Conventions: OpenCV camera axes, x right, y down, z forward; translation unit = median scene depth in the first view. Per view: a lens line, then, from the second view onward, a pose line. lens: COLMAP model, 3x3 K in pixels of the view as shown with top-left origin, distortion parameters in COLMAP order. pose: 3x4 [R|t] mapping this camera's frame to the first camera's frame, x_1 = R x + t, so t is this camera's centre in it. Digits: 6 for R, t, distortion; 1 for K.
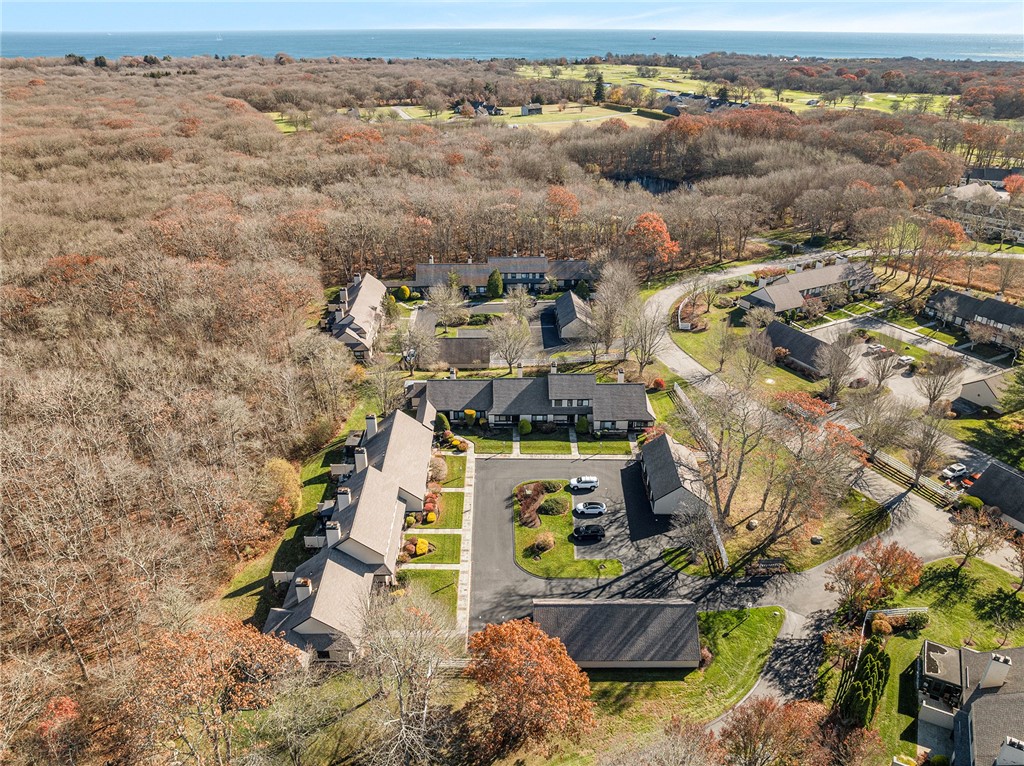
lens RADIAL K [[715.3, 0, 524.6], [0, 715.3, 382.9], [0, 0, 1]] dist [-0.053444, 0.028358]
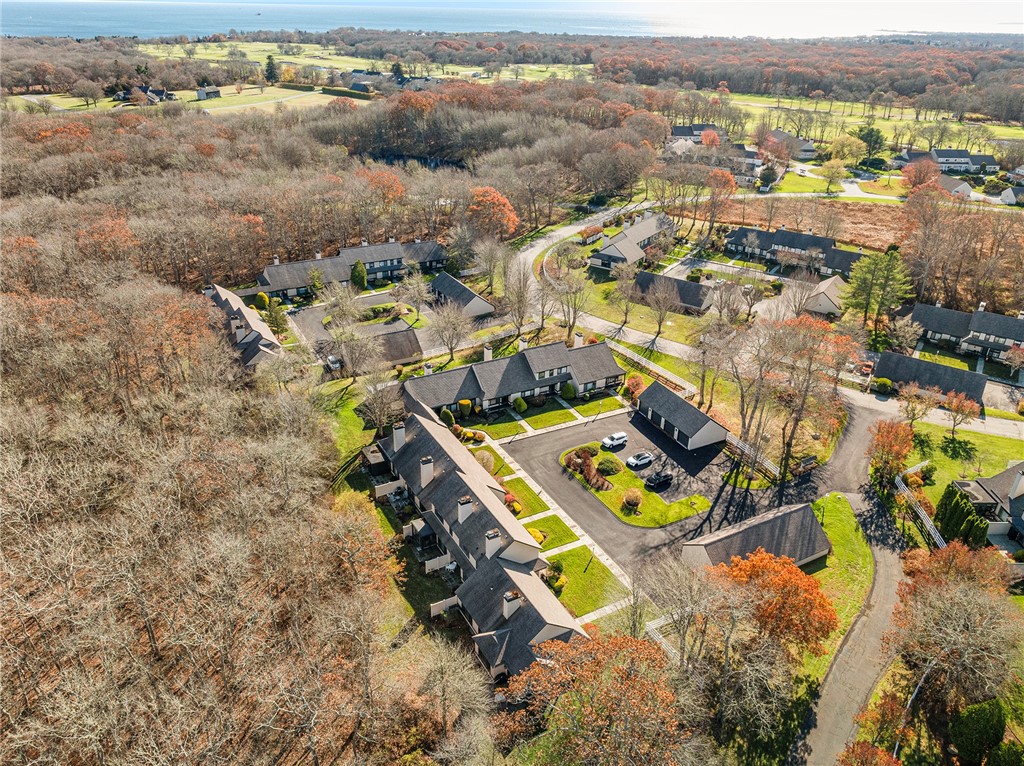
lens RADIAL K [[715.3, 0, 524.6], [0, 715.3, 382.9], [0, 0, 1]] dist [-0.053444, 0.028358]
pose [[0.885313, -0.201080, 0.419271, -0.418653], [0.189025, 0.979432, 0.070595, -0.039223], [-0.424842, 0.016754, 0.905112, 0.086151]]
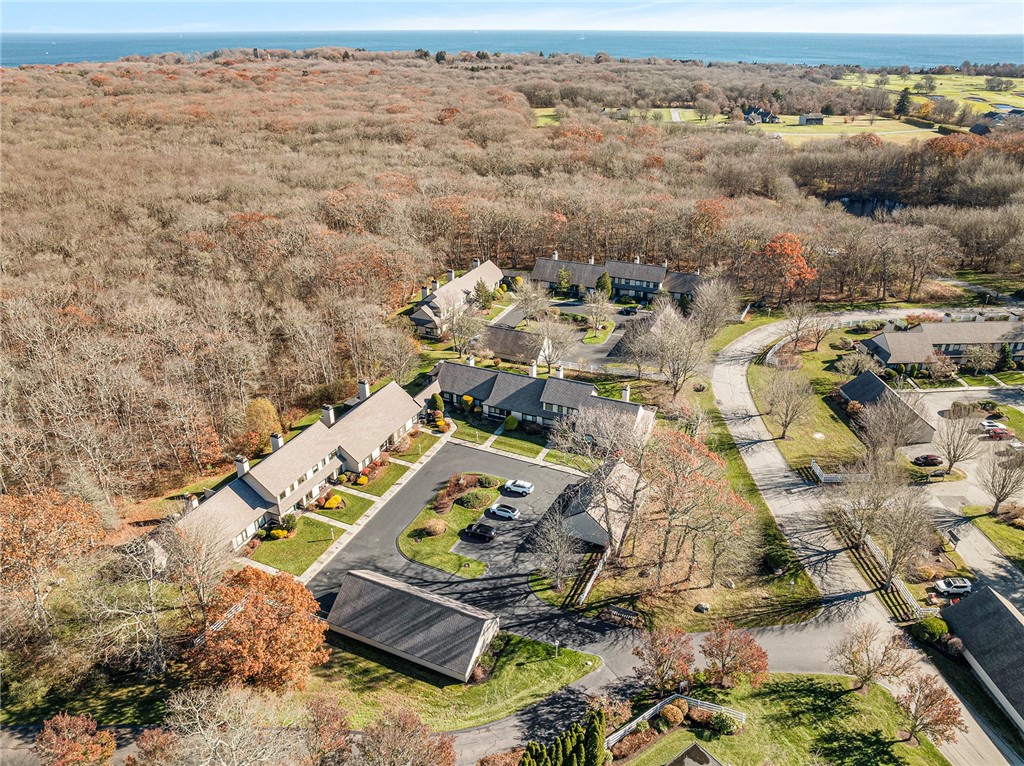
lens RADIAL K [[715.3, 0, 524.6], [0, 715.3, 382.9], [0, 0, 1]] dist [-0.053444, 0.028358]
pose [[0.908321, 0.186448, -0.374420, 0.392805], [-0.187214, 0.981707, 0.034686, -0.033592], [0.374037, 0.038591, 0.926610, 0.071325]]
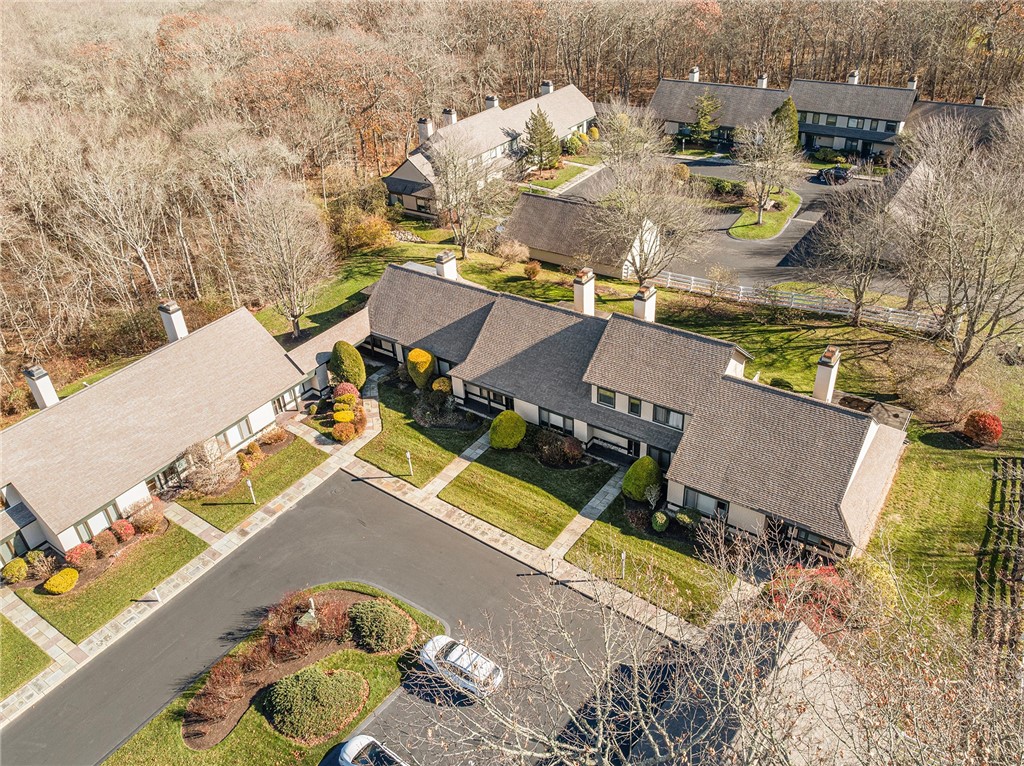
lens RADIAL K [[781.2, 0, 512.0], [0, 781.2, 383.0], [0, 0, 1]] dist [-0.042691, -0.001611]
pose [[0.800793, 0.284583, -0.527013, 0.224996], [-0.213501, 0.957738, 0.192759, -0.047461], [0.559596, -0.041842, 0.827709, 0.660599]]
